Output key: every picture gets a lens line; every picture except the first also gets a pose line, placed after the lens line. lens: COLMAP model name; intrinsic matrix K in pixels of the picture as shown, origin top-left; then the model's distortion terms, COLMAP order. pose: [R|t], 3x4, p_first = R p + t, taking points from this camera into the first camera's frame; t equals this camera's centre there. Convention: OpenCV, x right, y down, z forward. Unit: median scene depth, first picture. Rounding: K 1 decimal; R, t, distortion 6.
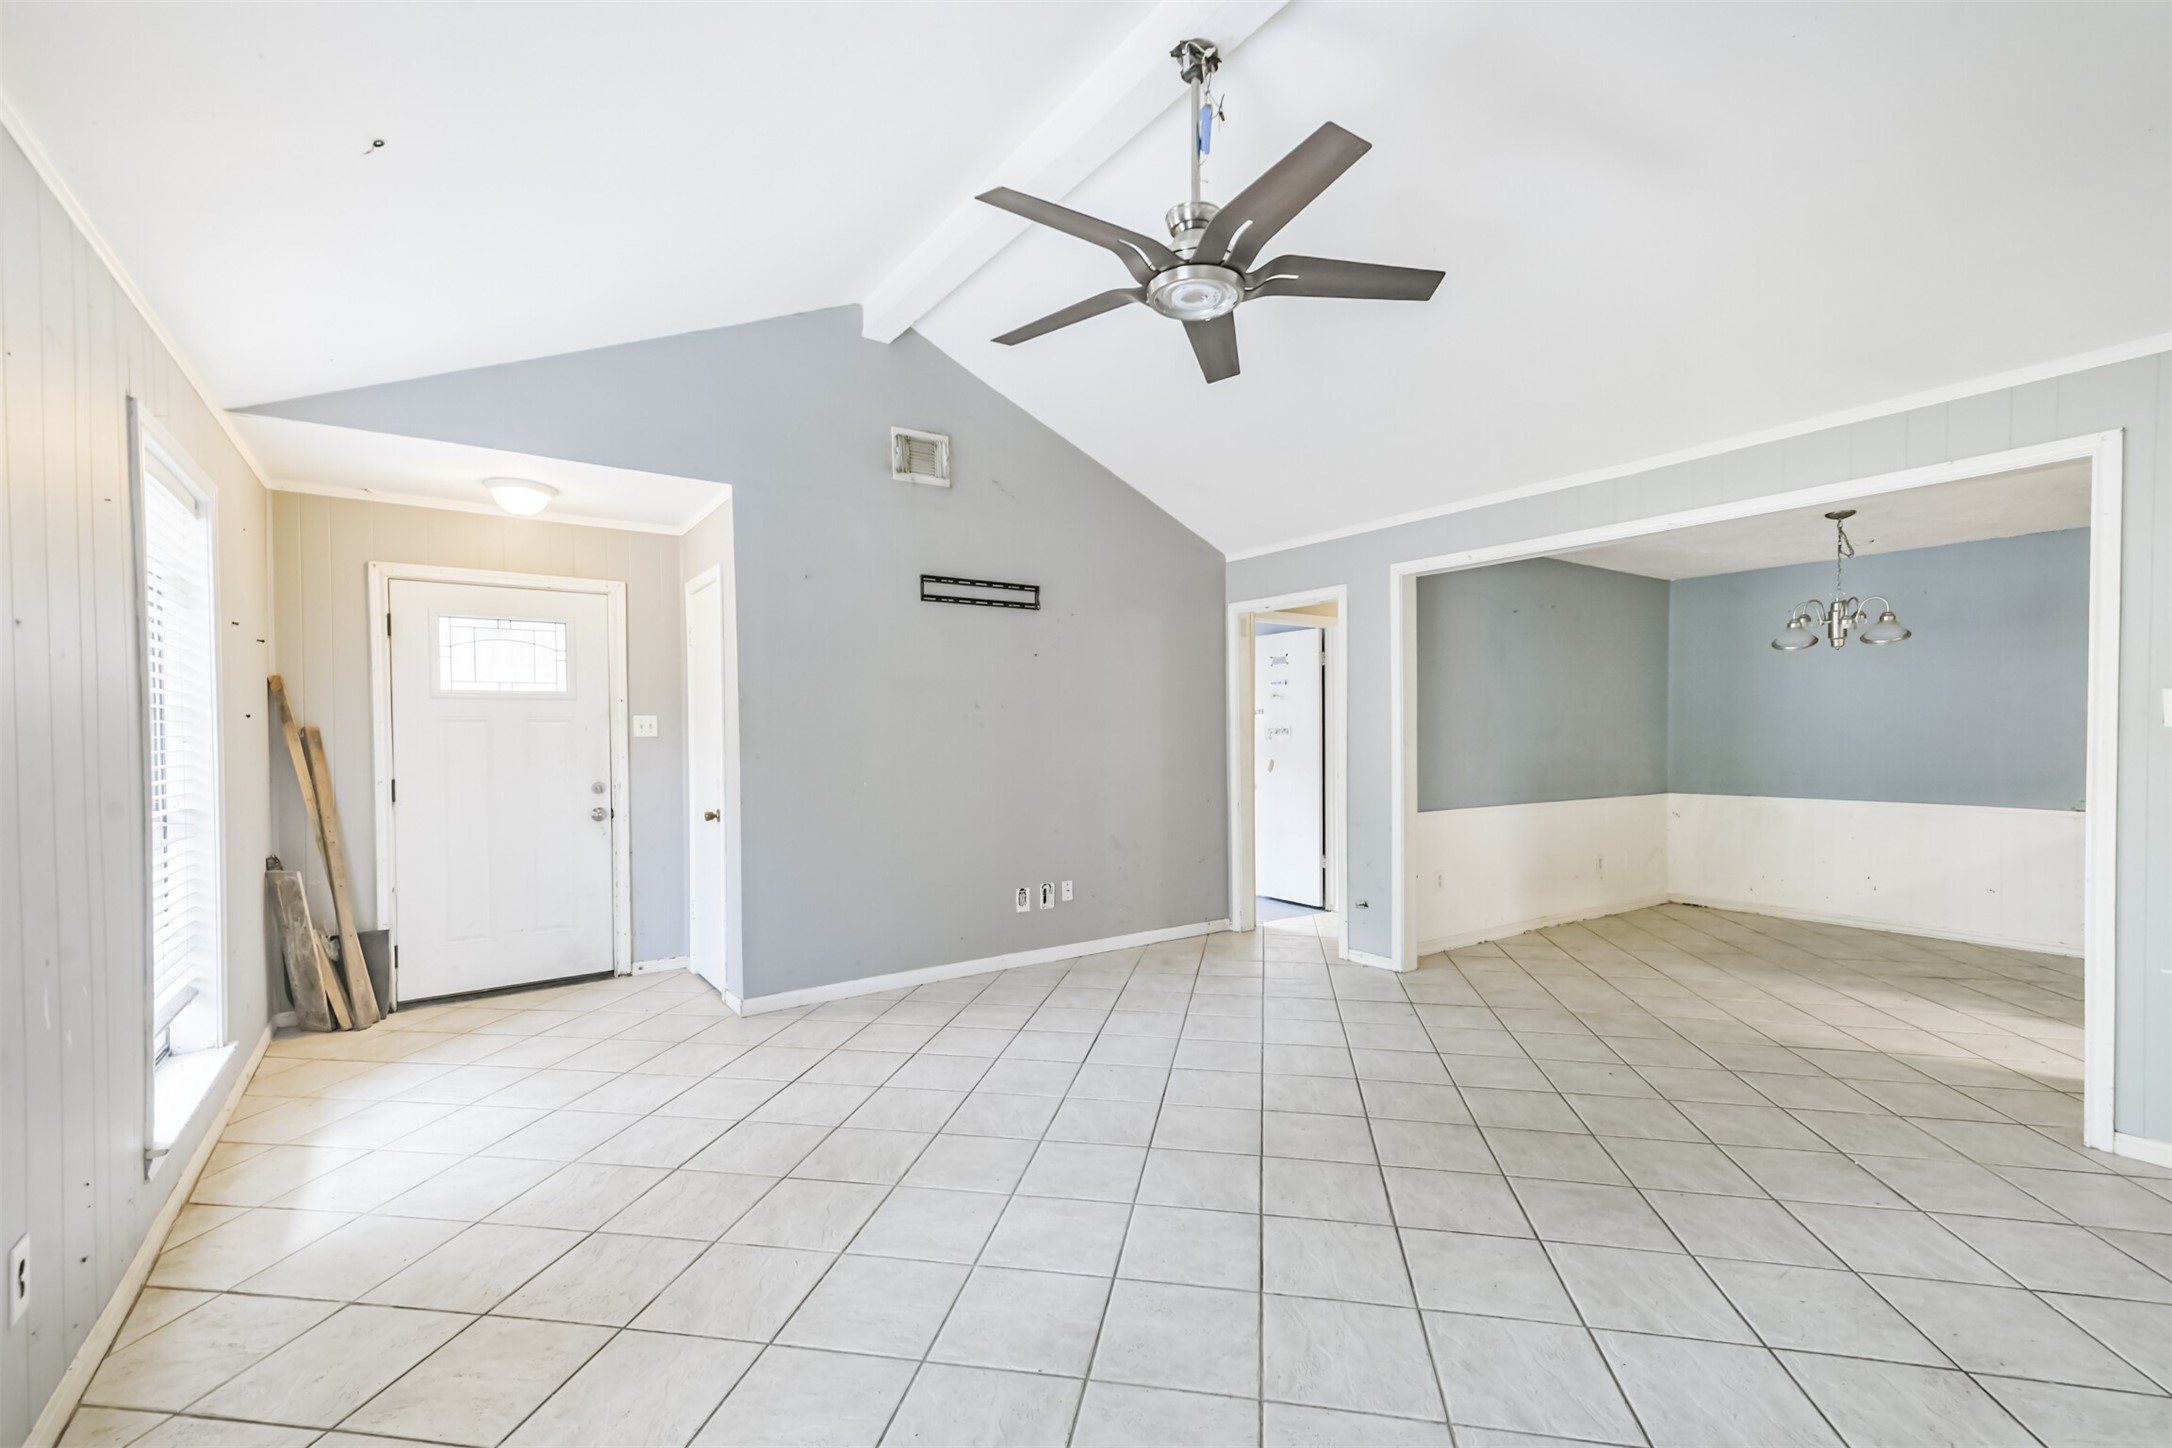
lens RADIAL K [[920.5, 0, 1093.6], [0, 920.5, 731.4], [0, 0, 1]] dist [0.027212, -0.000040]
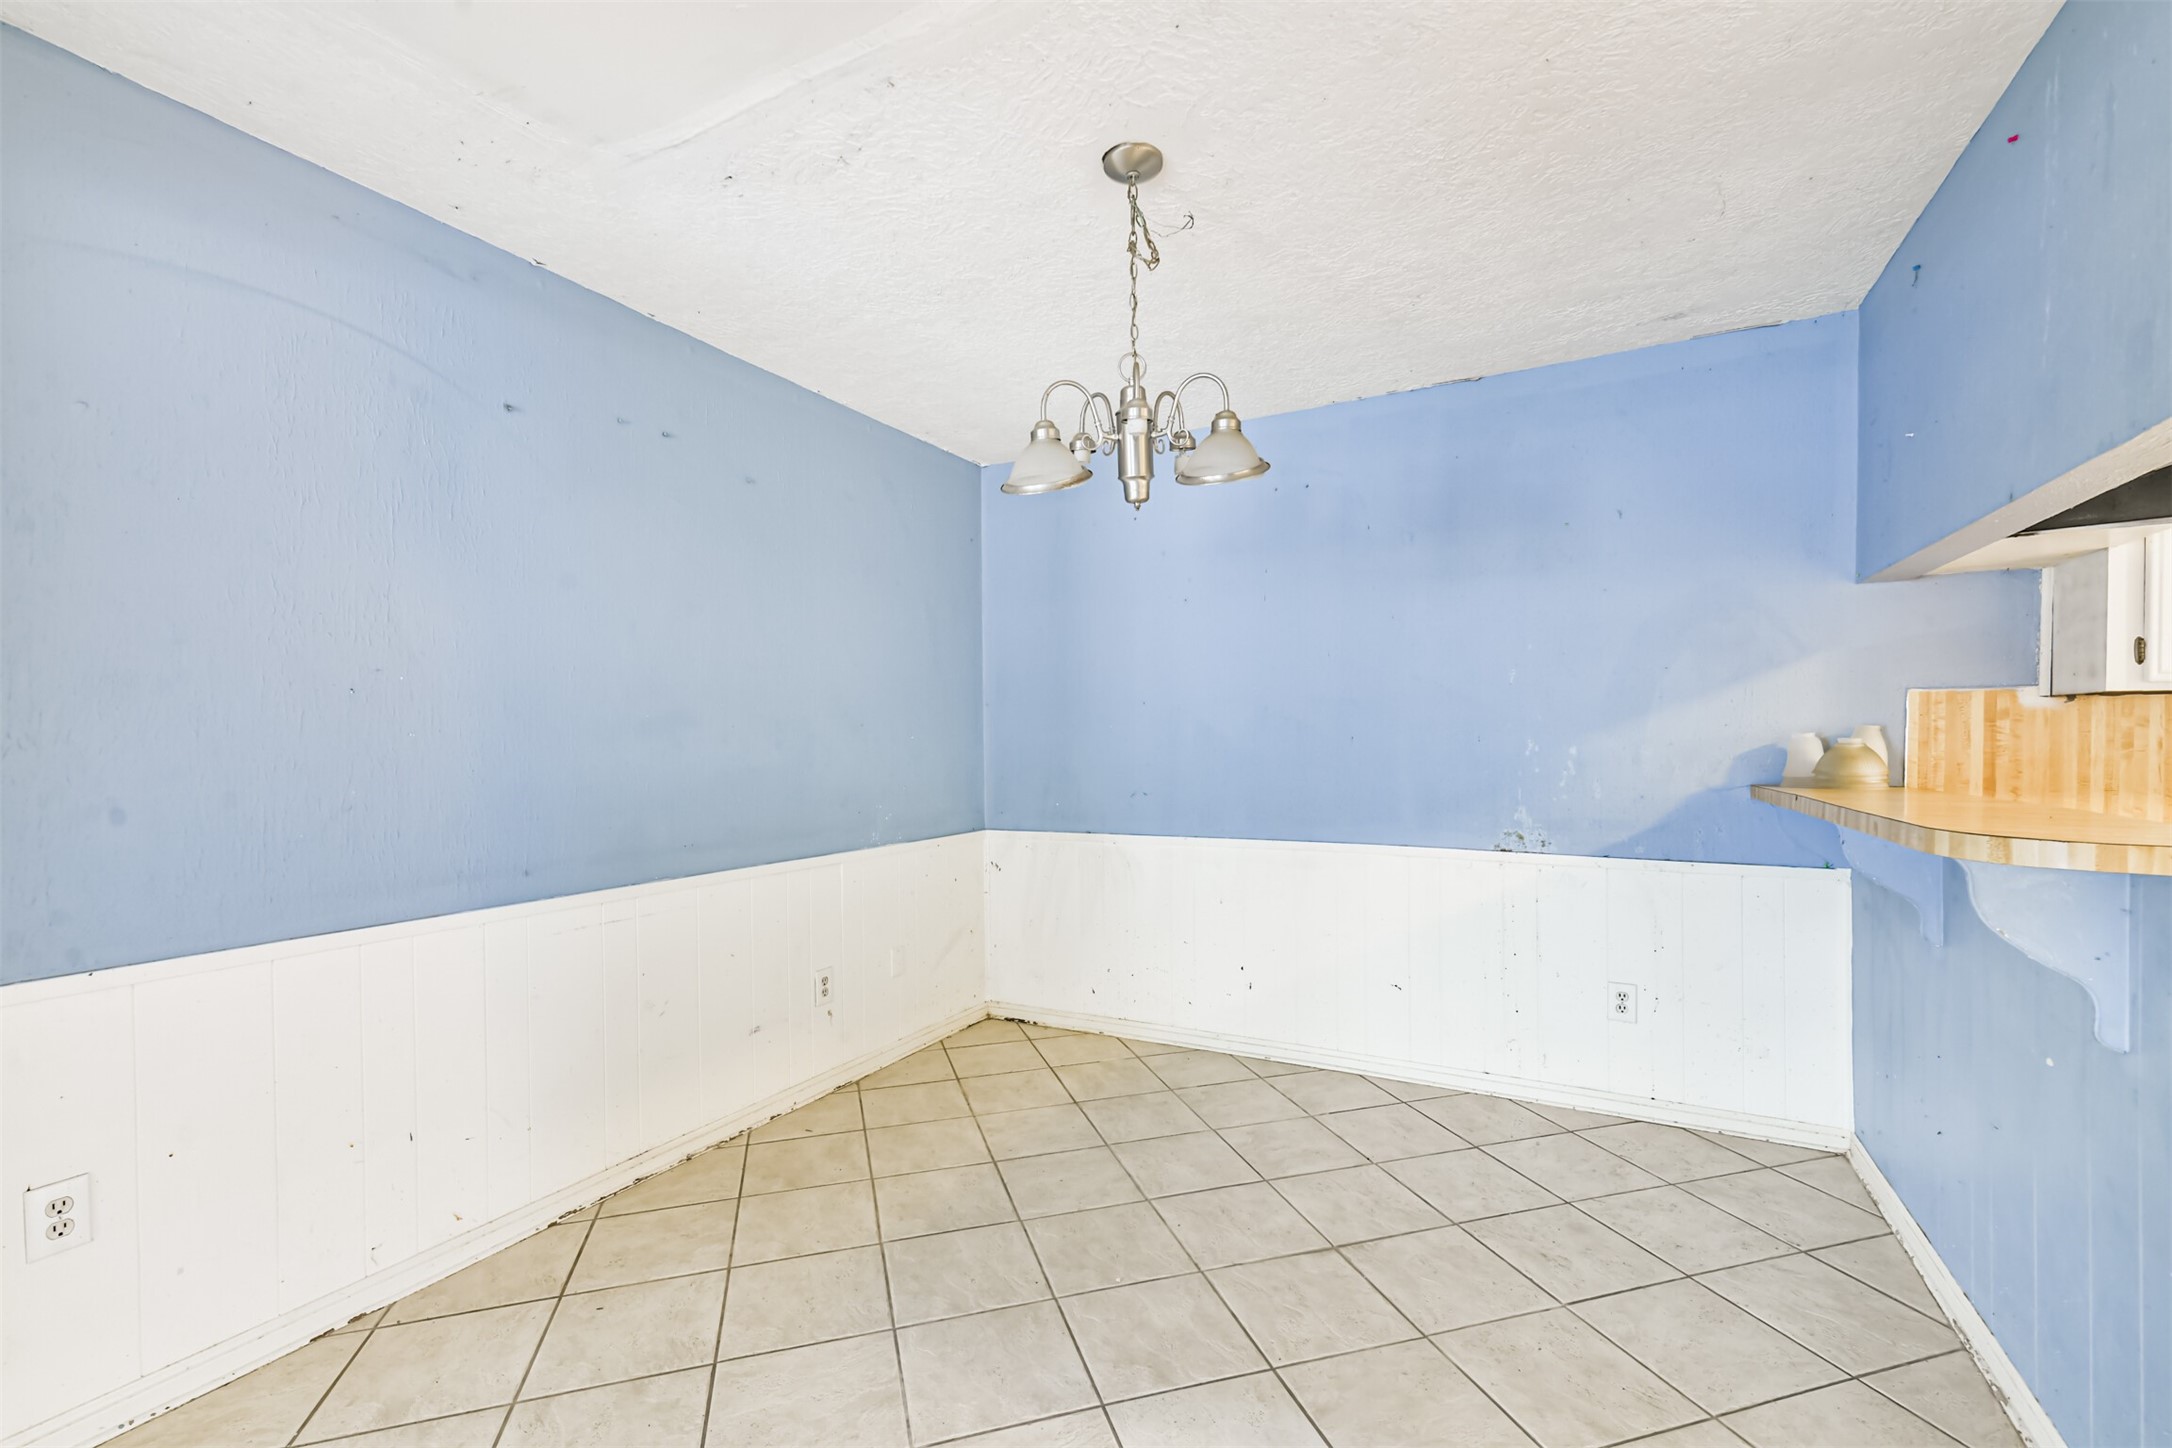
lens RADIAL K [[938.0, 0, 1088.7], [0, 938.0, 738.7], [0, 0, 1]] dist [0.010489, -0.000472]
pose [[0.891796, -0.008346, 0.452360, 0.516839], [0.008021, 0.999964, 0.002638, 0.011308], [-0.452366, 0.001276, 0.891831, 0.564226]]
